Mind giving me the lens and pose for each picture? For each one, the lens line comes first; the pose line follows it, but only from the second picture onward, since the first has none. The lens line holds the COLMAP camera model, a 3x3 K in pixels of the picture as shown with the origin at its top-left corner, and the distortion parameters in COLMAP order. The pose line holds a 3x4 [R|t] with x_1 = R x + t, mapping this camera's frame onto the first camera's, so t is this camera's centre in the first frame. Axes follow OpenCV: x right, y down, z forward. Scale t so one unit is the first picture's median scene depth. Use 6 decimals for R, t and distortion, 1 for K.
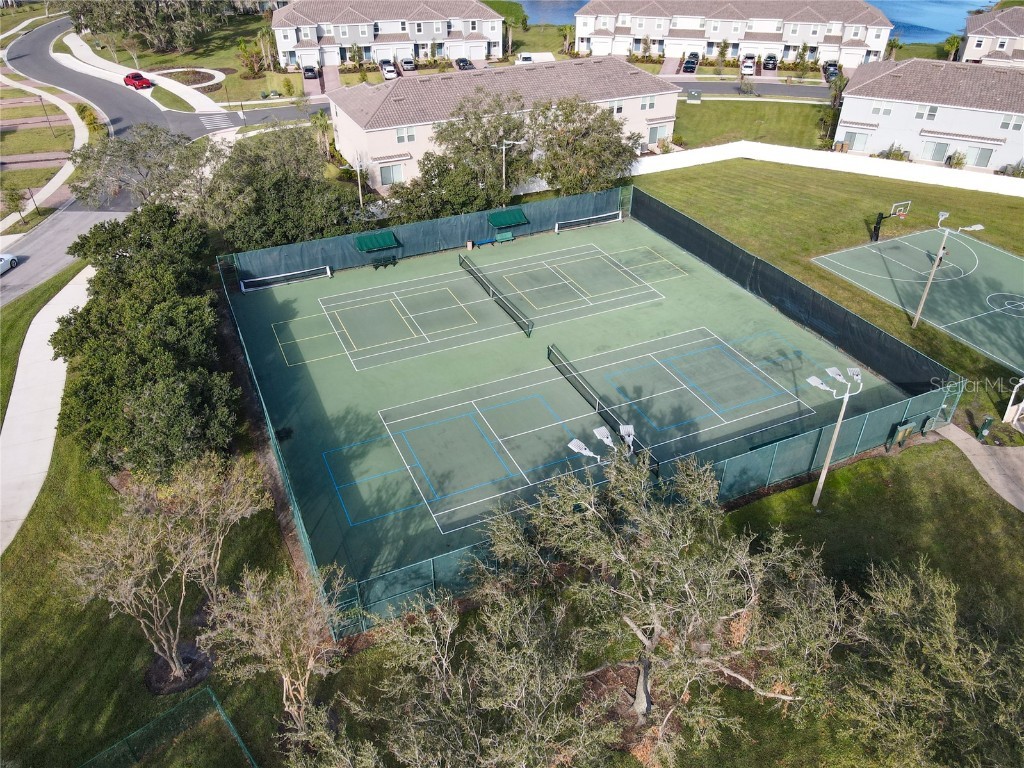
lens RADIAL K [[751.8, 0, 508.3], [0, 751.8, 387.2], [0, 0, 1]] dist [0.003529, 0.018786]
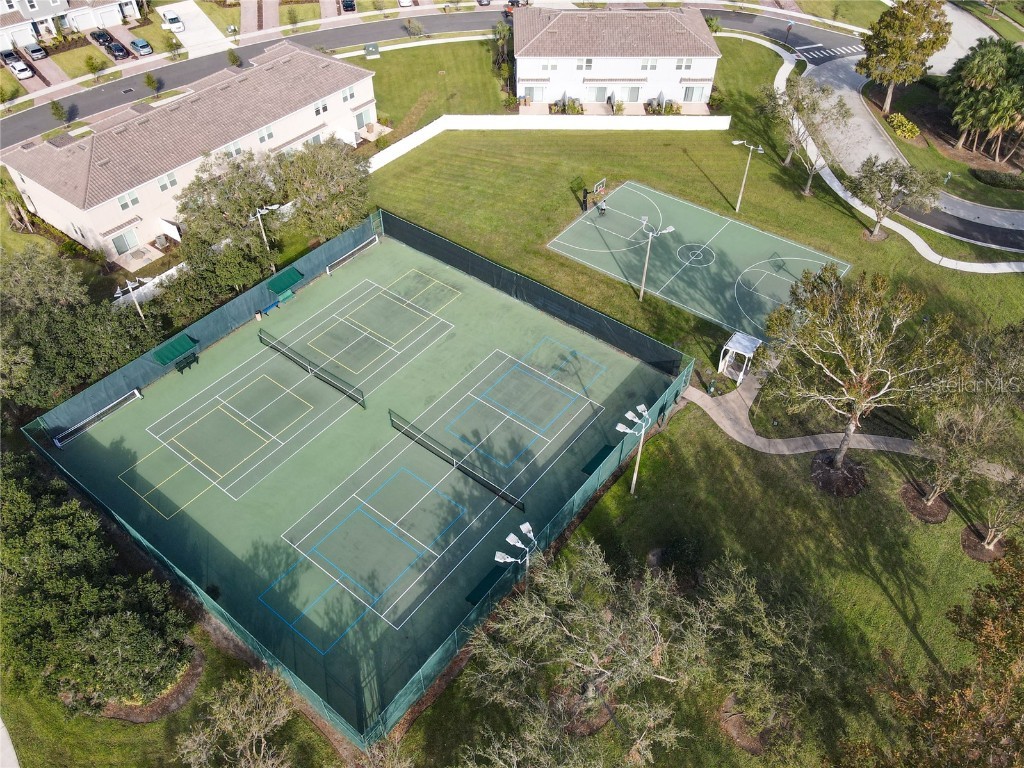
lens RADIAL K [[751.8, 0, 508.3], [0, 751.8, 387.2], [0, 0, 1]] dist [0.003529, 0.018786]
pose [[0.887487, -0.330038, 0.321624, -0.122813], [0.261593, 0.935373, 0.238004, -0.278923], [-0.379389, -0.127091, 0.916467, -0.116608]]
